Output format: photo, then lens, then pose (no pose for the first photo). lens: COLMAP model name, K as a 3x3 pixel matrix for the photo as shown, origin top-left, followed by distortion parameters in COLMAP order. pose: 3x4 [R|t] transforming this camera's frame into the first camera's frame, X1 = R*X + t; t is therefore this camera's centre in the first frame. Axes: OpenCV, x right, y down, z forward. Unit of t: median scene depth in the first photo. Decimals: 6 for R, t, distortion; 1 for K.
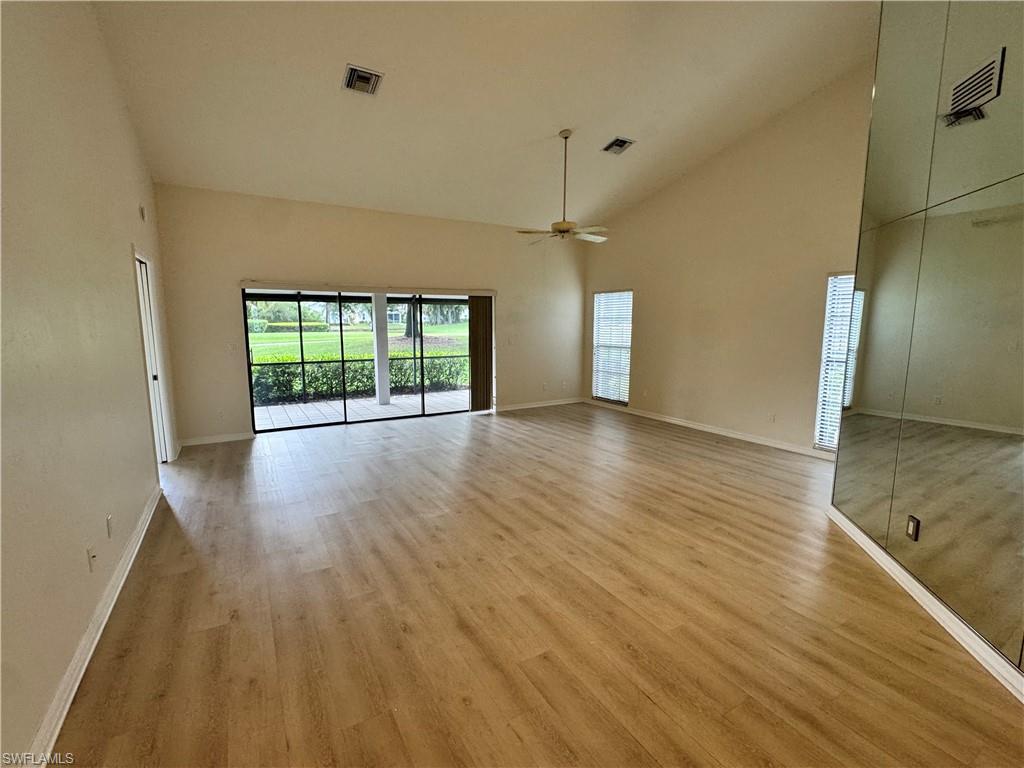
lens RADIAL K [[465.9, 0, 510.7], [0, 465.9, 386.0], [0, 0, 1]] dist [-0.005136, 0.000725]
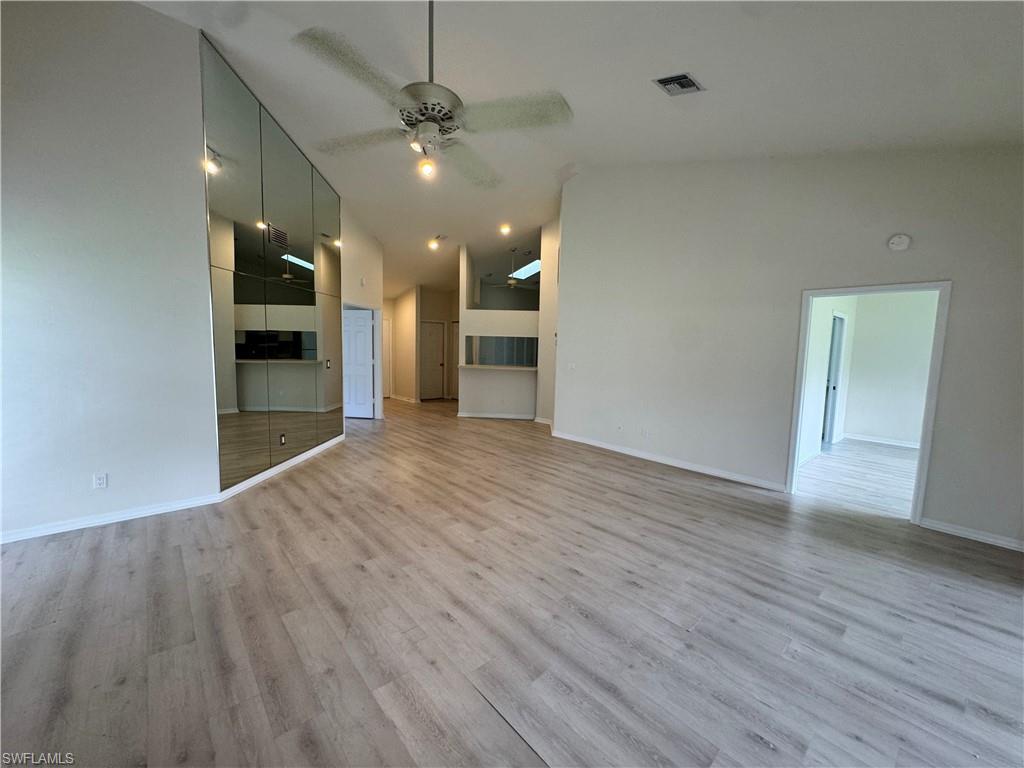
lens RADIAL K [[409.0, 0, 513.7], [0, 409.0, 383.6], [0, 0, 1]] dist [-0.003648, 0.000461]
pose [[-0.979654, -0.006564, -0.200588, 0.151576], [-0.053985, 0.971246, 0.231877, -0.262607], [0.193298, 0.237988, -0.951839, 1.852568]]
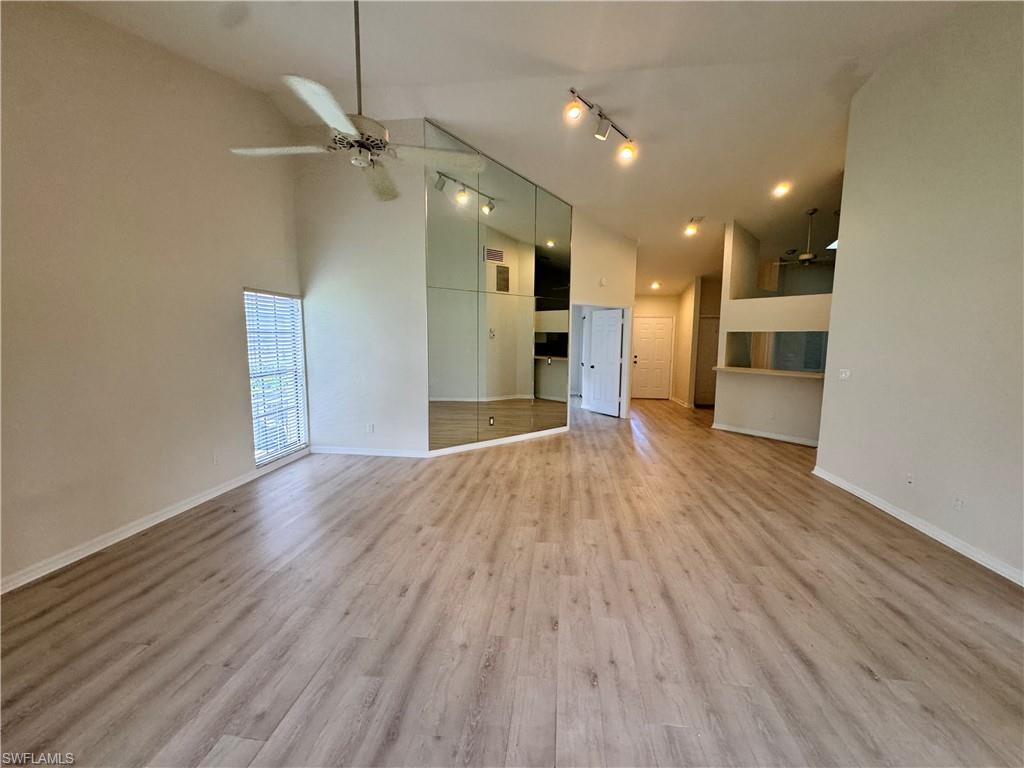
lens RADIAL K [[409.0, 0, 513.4], [0, 409.0, 386.3], [0, 0, 1]] dist [-0.003648, 0.000461]
pose [[-0.797757, -0.079979, 0.597651, -0.344417], [0.074287, 0.970577, 0.229044, -0.242326], [-0.598386, 0.227119, -0.768343, 1.679643]]
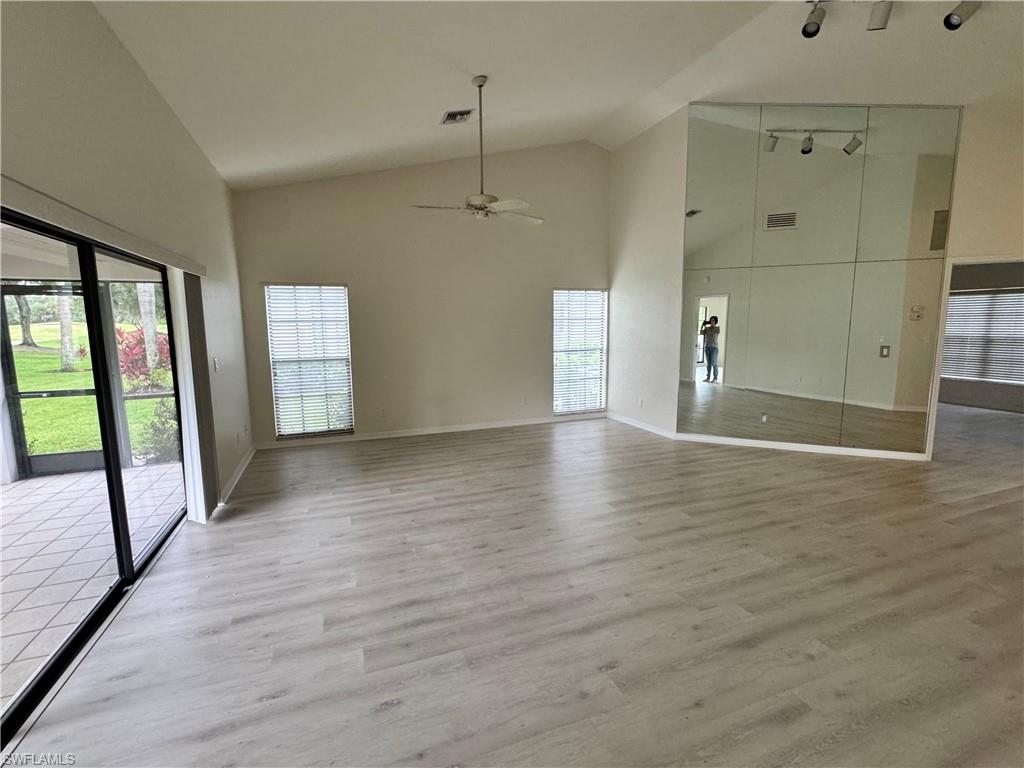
lens RADIAL K [[465.9, 0, 514.9], [0, 465.9, 383.9], [0, 0, 1]] dist [-0.005136, 0.000725]
pose [[0.154701, -0.130979, 0.979241, -0.889196], [0.146114, 0.983306, 0.108440, -0.159461], [-0.977097, 0.126306, 0.171256, 1.125695]]
